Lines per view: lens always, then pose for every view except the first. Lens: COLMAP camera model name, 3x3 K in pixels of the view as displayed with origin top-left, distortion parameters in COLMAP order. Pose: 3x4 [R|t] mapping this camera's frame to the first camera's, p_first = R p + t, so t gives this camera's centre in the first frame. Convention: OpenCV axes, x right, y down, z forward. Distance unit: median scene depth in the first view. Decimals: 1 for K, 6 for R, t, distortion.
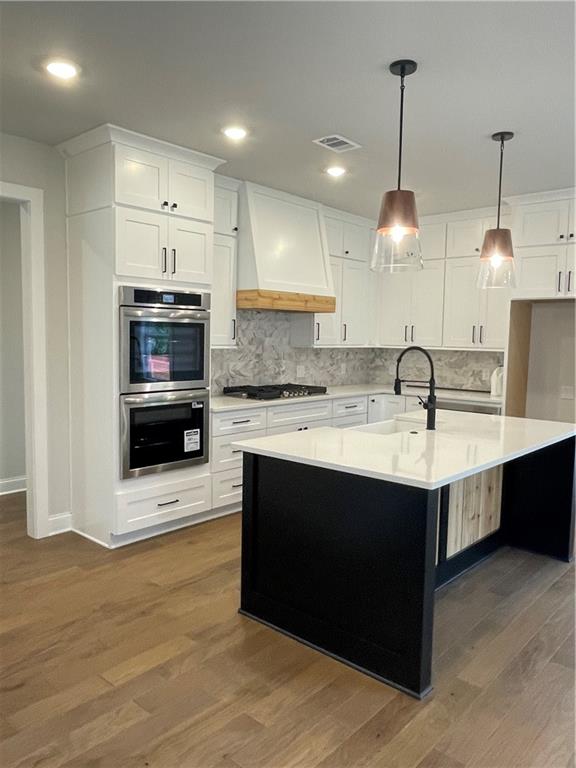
lens RADIAL K [[571.8, 0, 283.7], [0, 571.8, 383.9], [0, 0, 1]] dist [0.040073, -0.049477]
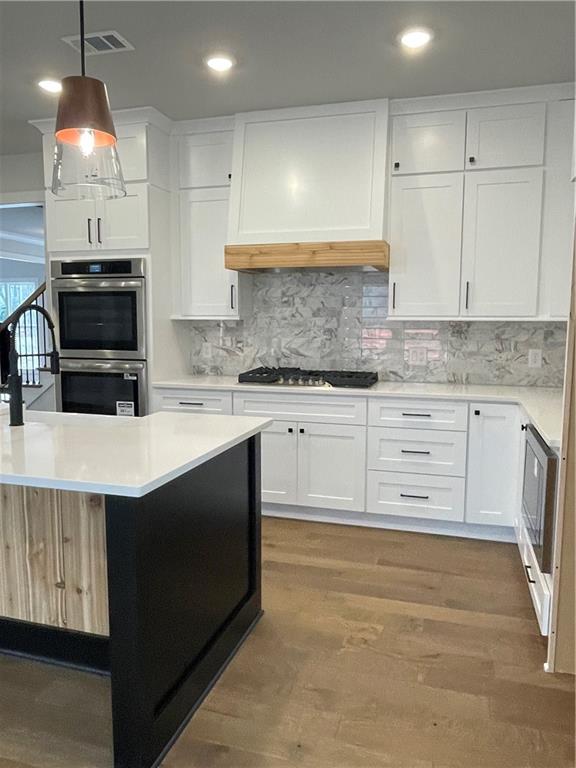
lens RADIAL K [[571.8, 0, 272.2], [0, 571.8, 382.2], [0, 0, 1]] dist [0.040073, -0.049477]
pose [[0.419727, 0.085271, -0.903636, 0.748621], [-0.072247, 0.995557, 0.060388, -0.026632], [0.904771, 0.039938, 0.424022, 0.734375]]
